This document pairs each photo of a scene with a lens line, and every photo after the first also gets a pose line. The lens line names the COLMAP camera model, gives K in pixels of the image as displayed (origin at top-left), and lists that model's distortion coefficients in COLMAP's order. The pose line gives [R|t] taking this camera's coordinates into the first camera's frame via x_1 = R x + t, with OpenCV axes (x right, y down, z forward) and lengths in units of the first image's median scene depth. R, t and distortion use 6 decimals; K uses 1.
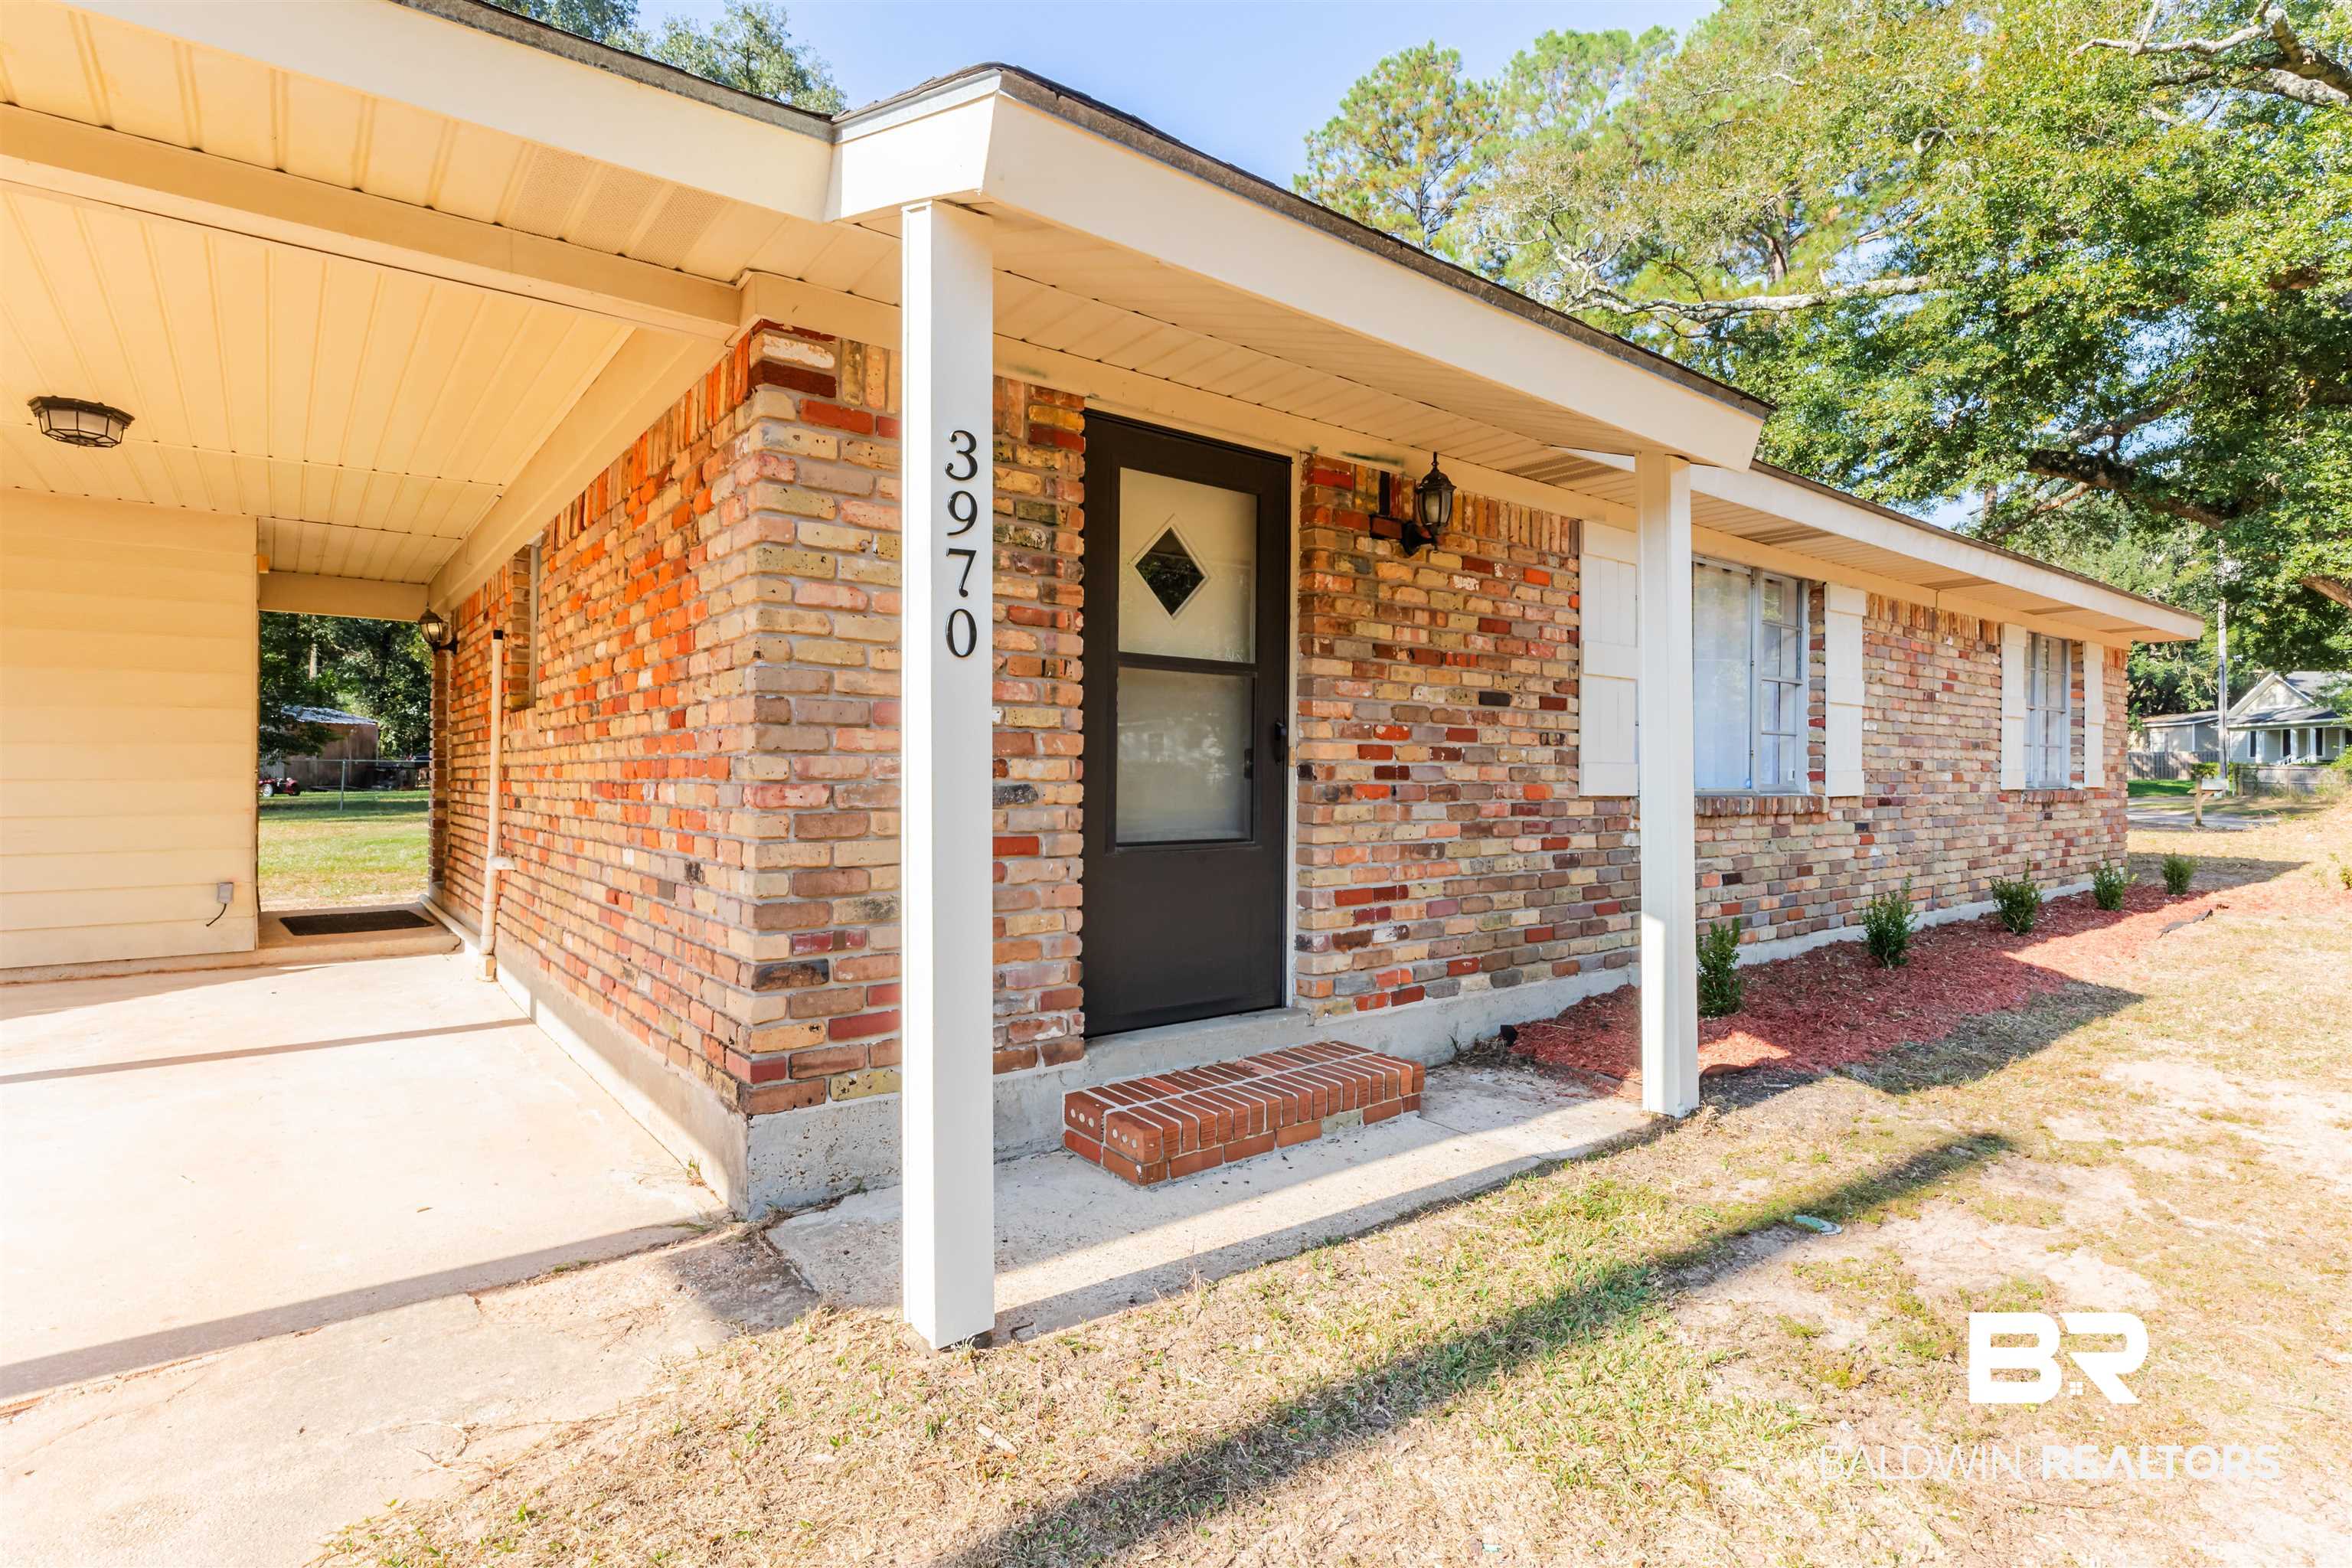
lens RADIAL K [[1142.1, 0, 1181.0], [0, 1142.1, 786.6], [0, 0, 1]] dist [-0.002109, 0.001636]
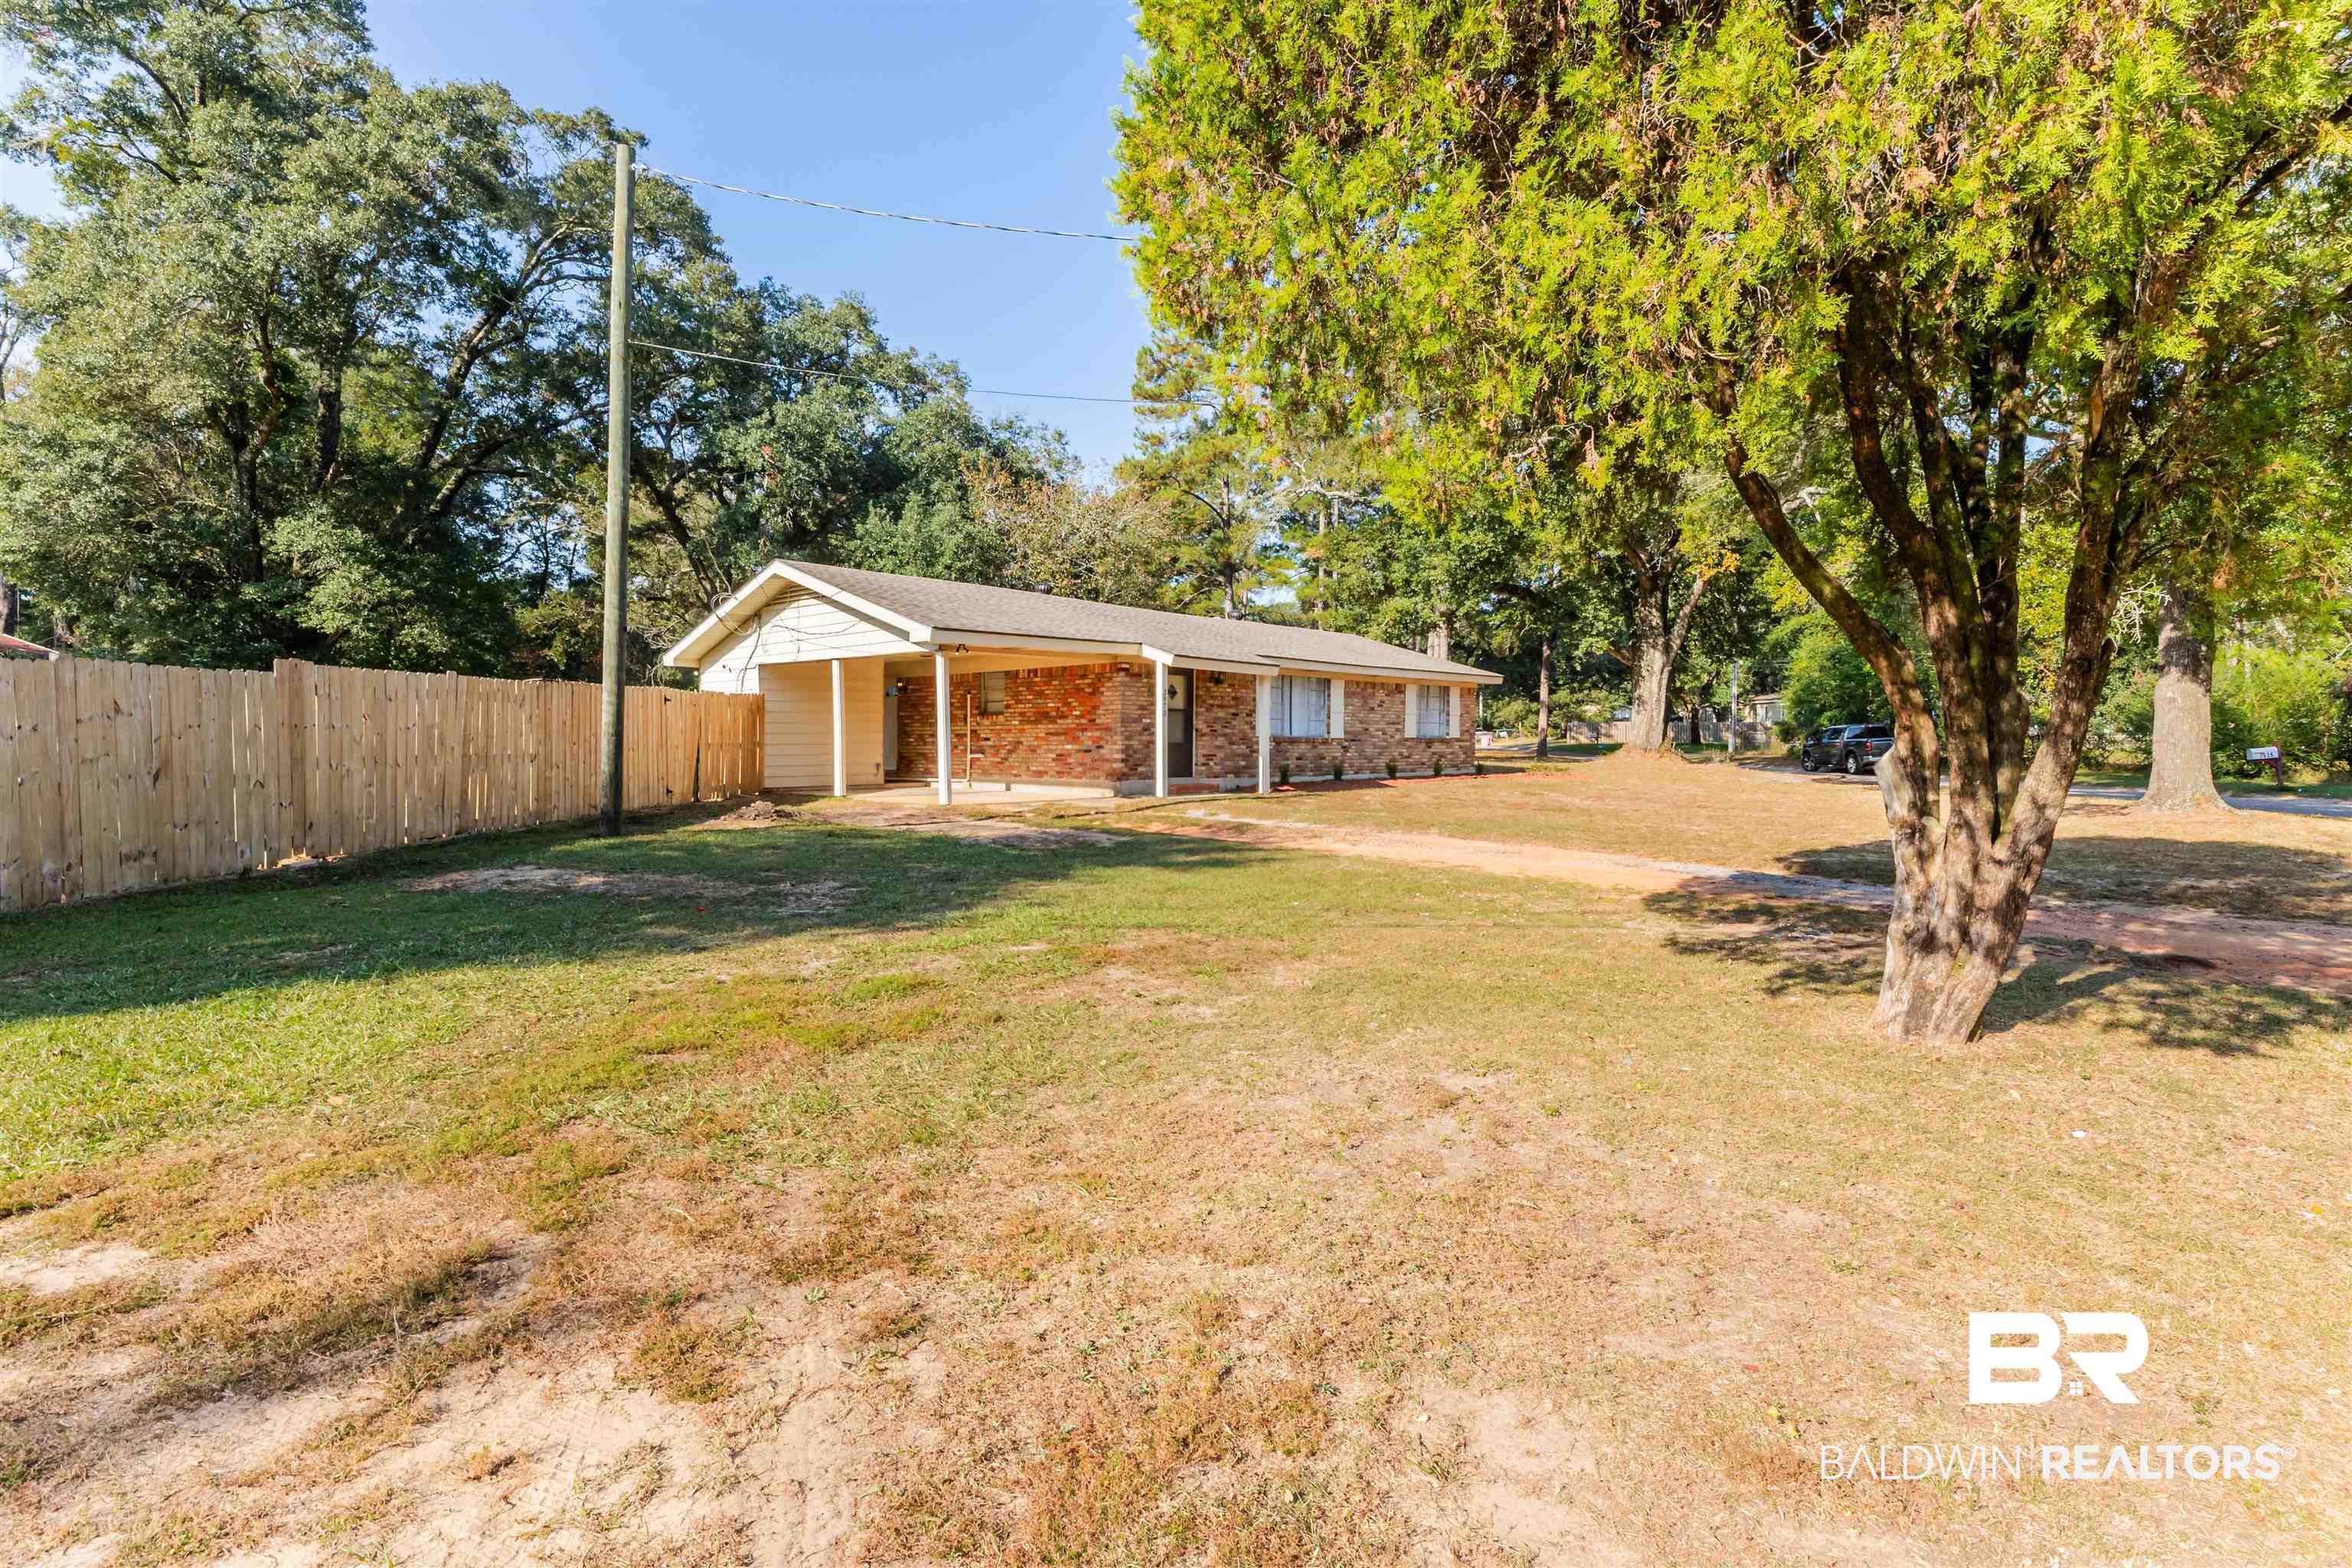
lens RADIAL K [[1142.1, 0, 1181.0], [0, 1142.1, 786.6], [0, 0, 1]] dist [-0.002109, 0.001636]
pose [[0.987069, -0.005315, 0.160206, -0.770645], [0.000174, 0.999485, 0.032086, 0.072888], [-0.160294, -0.031643, 0.986562, -3.983440]]
